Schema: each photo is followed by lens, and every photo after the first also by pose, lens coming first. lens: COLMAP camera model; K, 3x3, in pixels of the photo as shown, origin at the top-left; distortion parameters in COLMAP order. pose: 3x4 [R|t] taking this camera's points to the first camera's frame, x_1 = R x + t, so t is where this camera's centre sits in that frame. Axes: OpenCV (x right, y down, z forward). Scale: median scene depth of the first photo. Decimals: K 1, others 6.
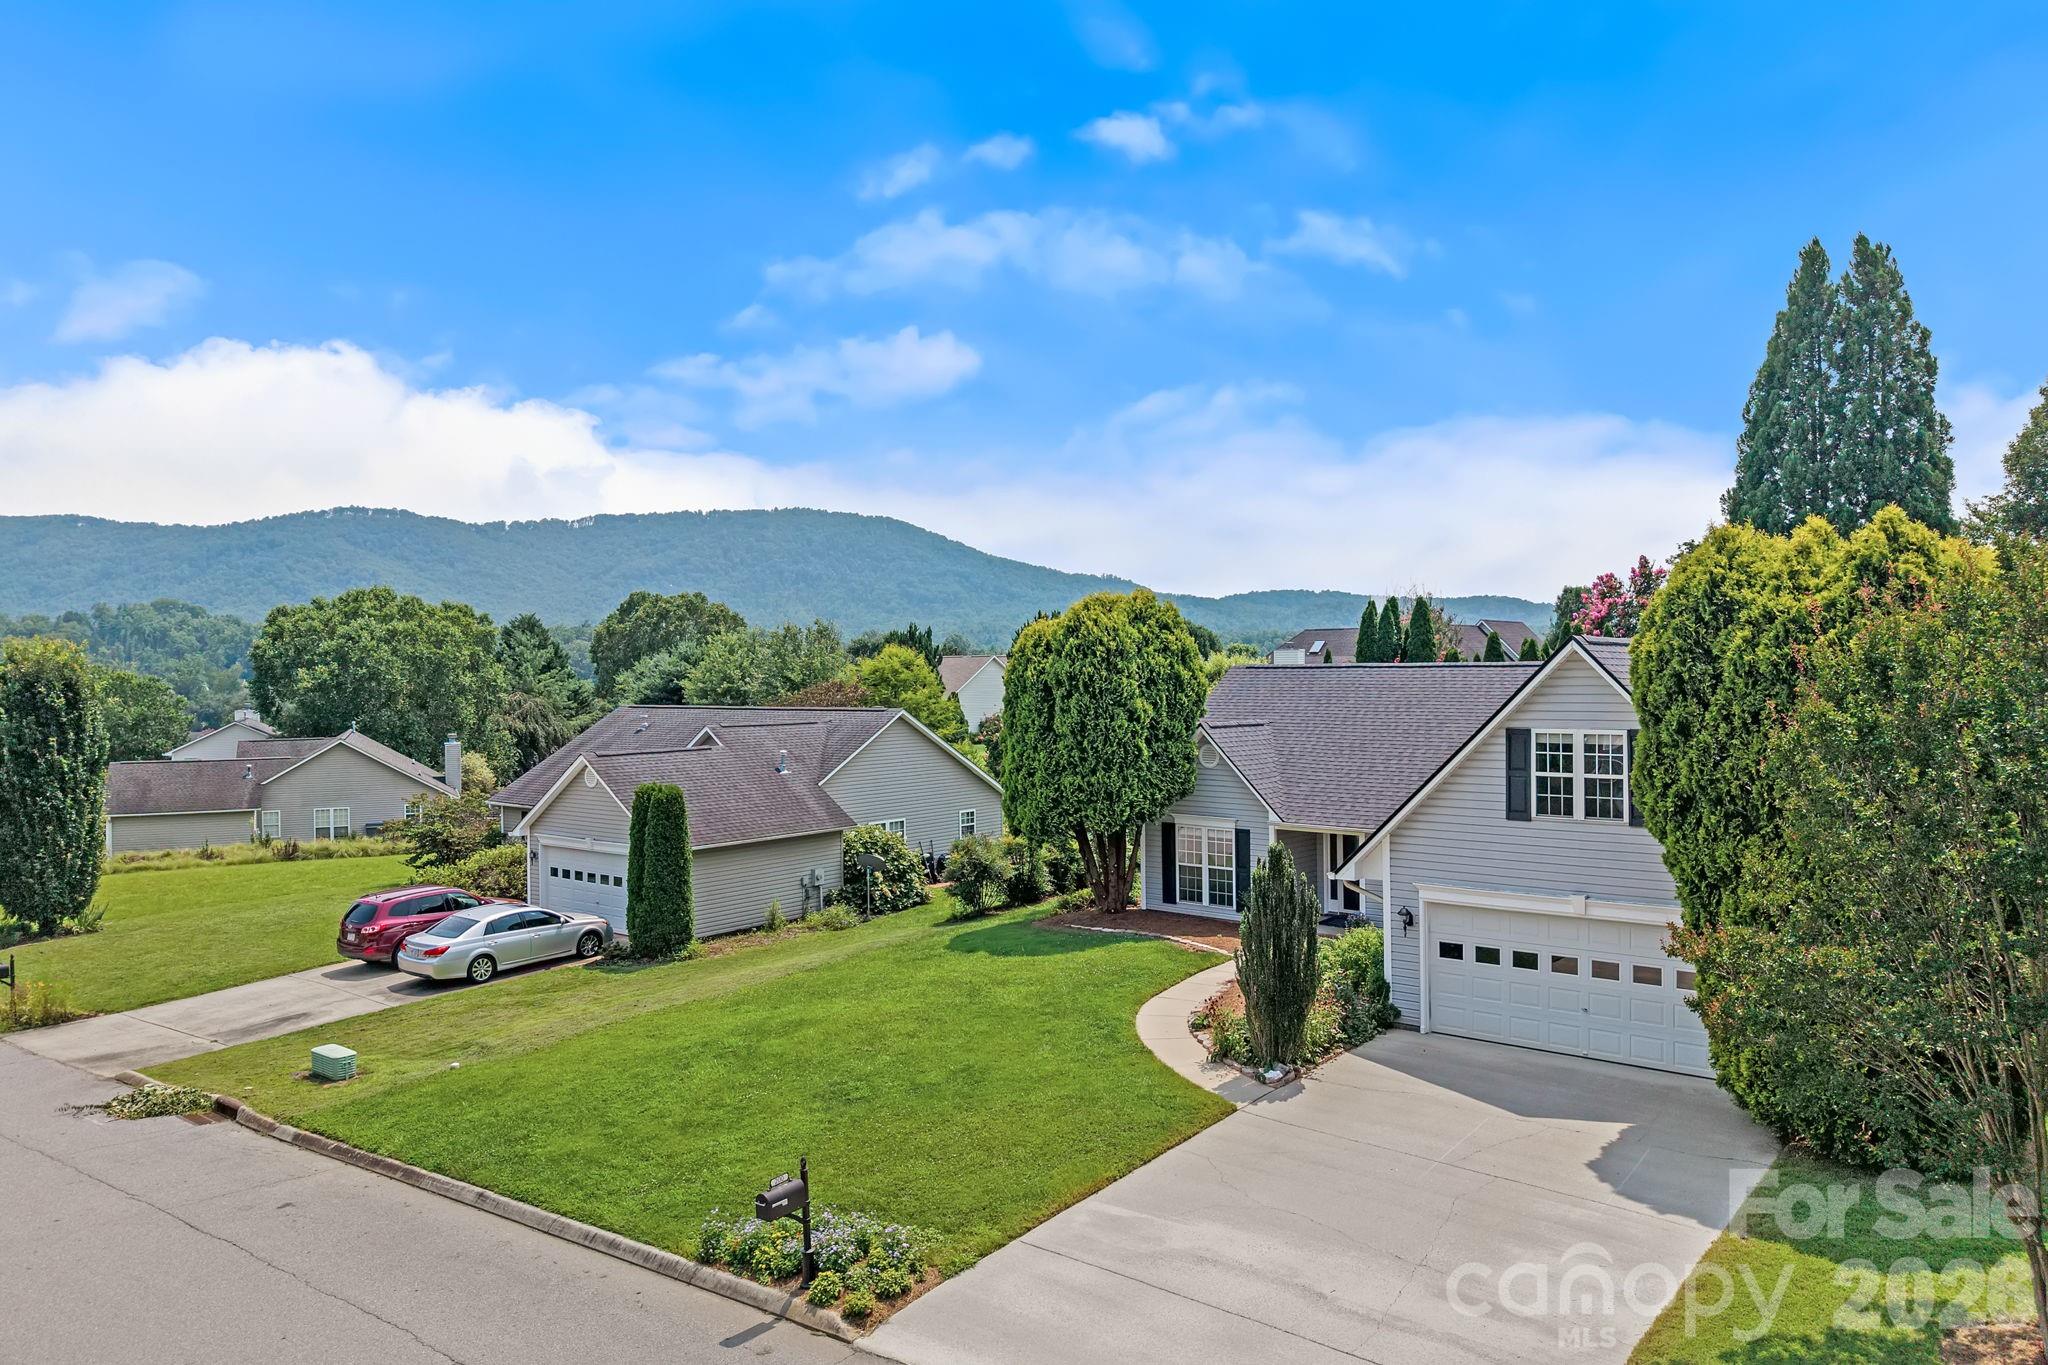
lens RADIAL K [[1365.3, 0, 1012.2], [0, 1365.3, 672.0], [0, 0, 1]] dist [0.062853, -0.081739]
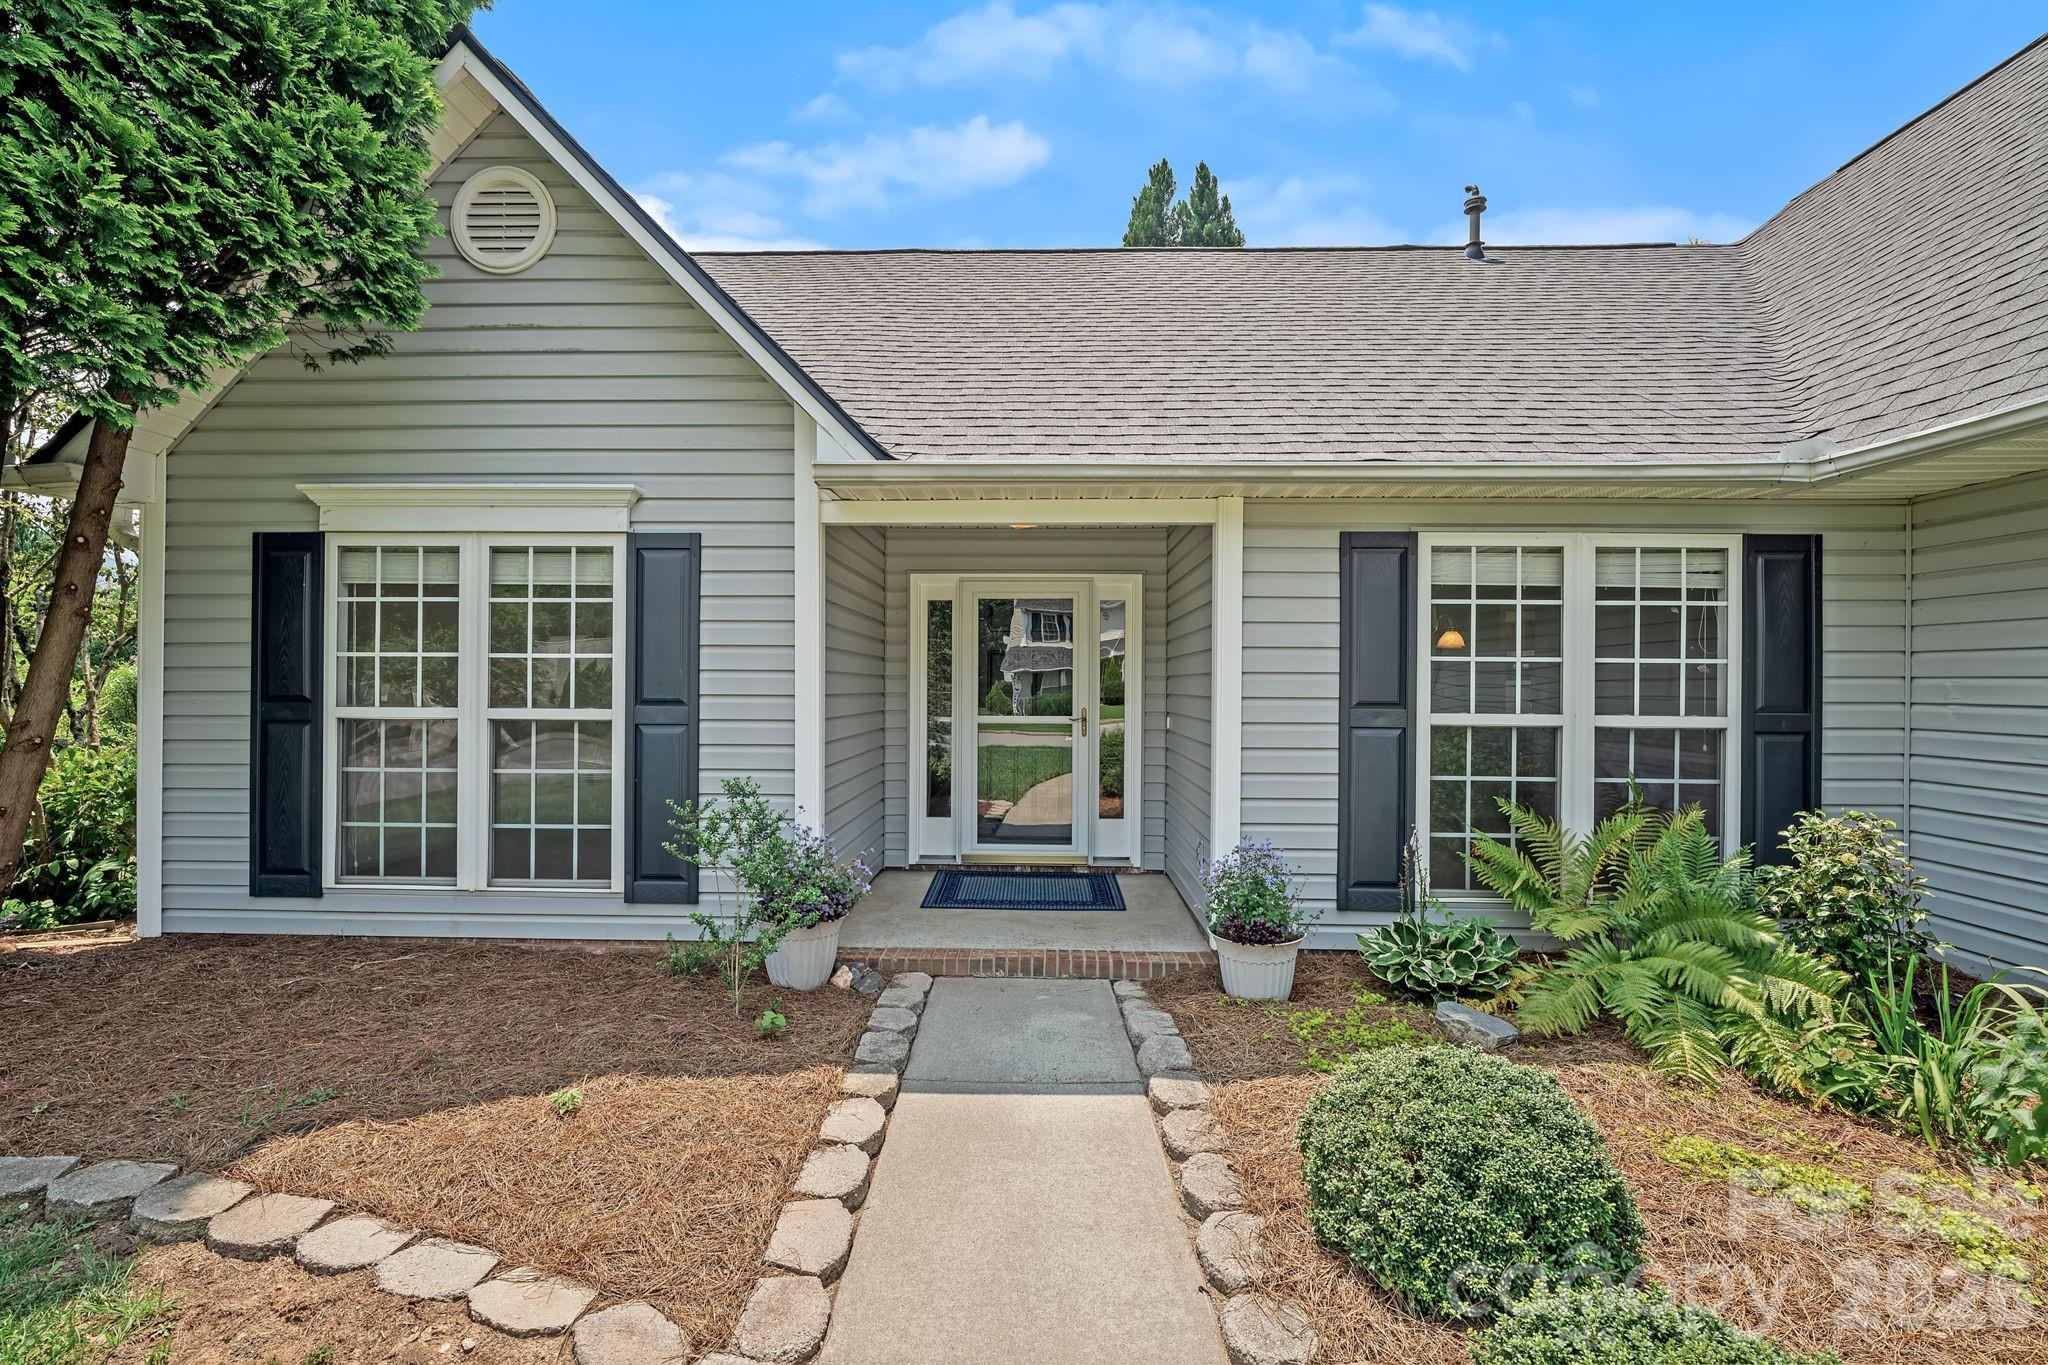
lens RADIAL K [[931.3, 0, 1012.4], [0, 931.3, 681.4], [0, 0, 1]] dist [-0.002445, -0.000222]
pose [[0.791399, 0.015757, 0.611097, 0.124048], [-0.013886, 0.999873, -0.007799, 0.144121], [-0.611142, -0.002313, 0.791517, 0.870844]]
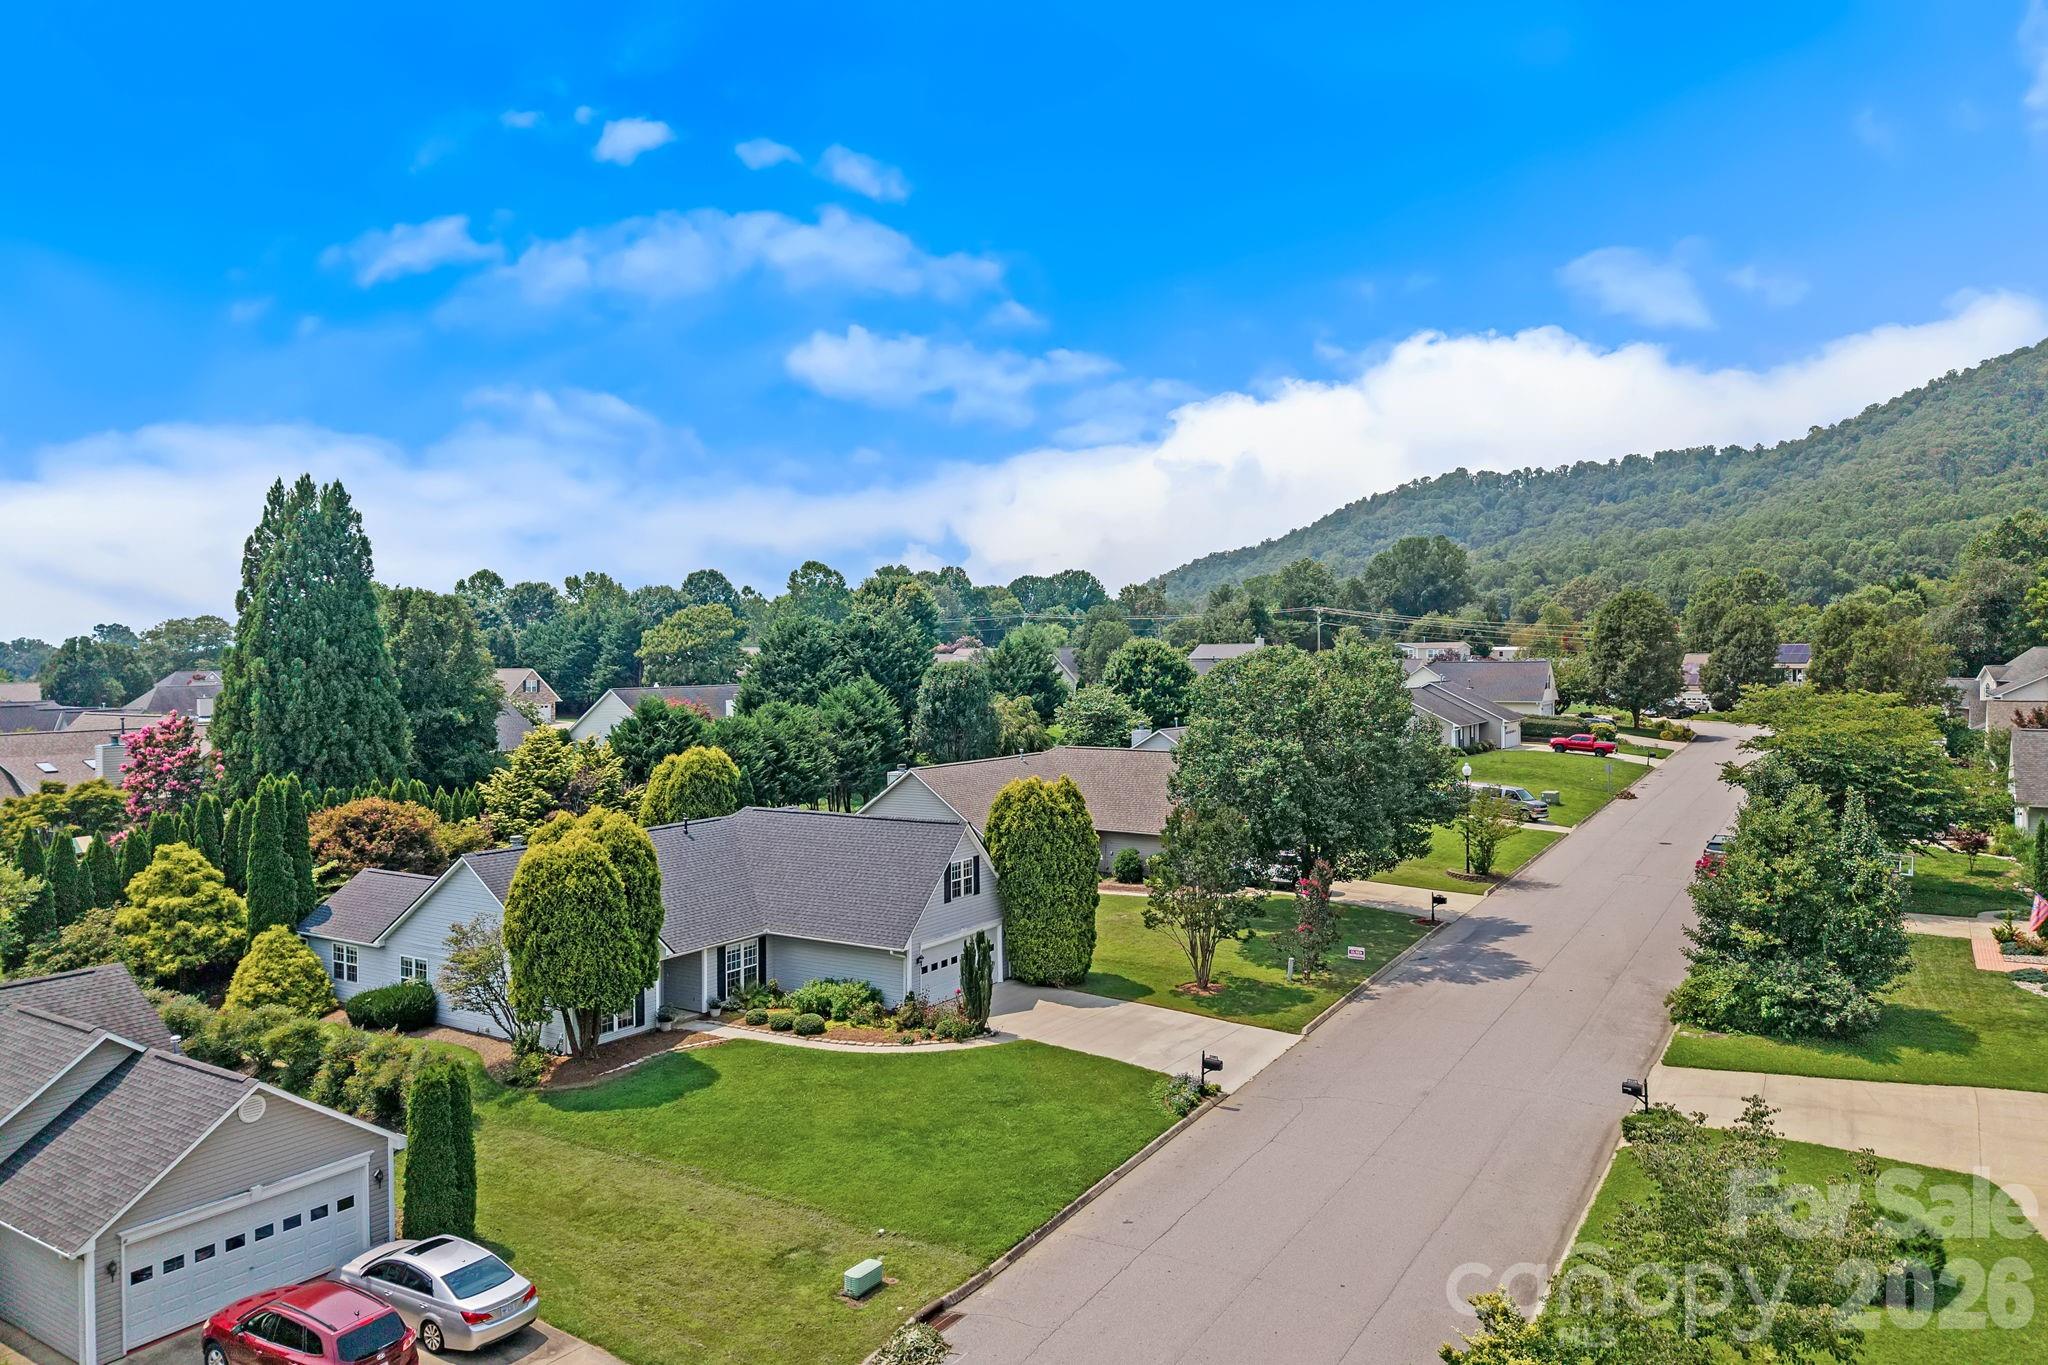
lens RADIAL K [[1376.4, 0, 1026.3], [0, 1376.4, 639.9], [0, 0, 1]] dist [0.081485, -0.083392]
pose [[-0.105644, 0.021799, 0.994165, -1.369547], [0.012740, 0.999707, -0.020566, -0.198299], [-0.994322, 0.010493, -0.105891, 0.771613]]
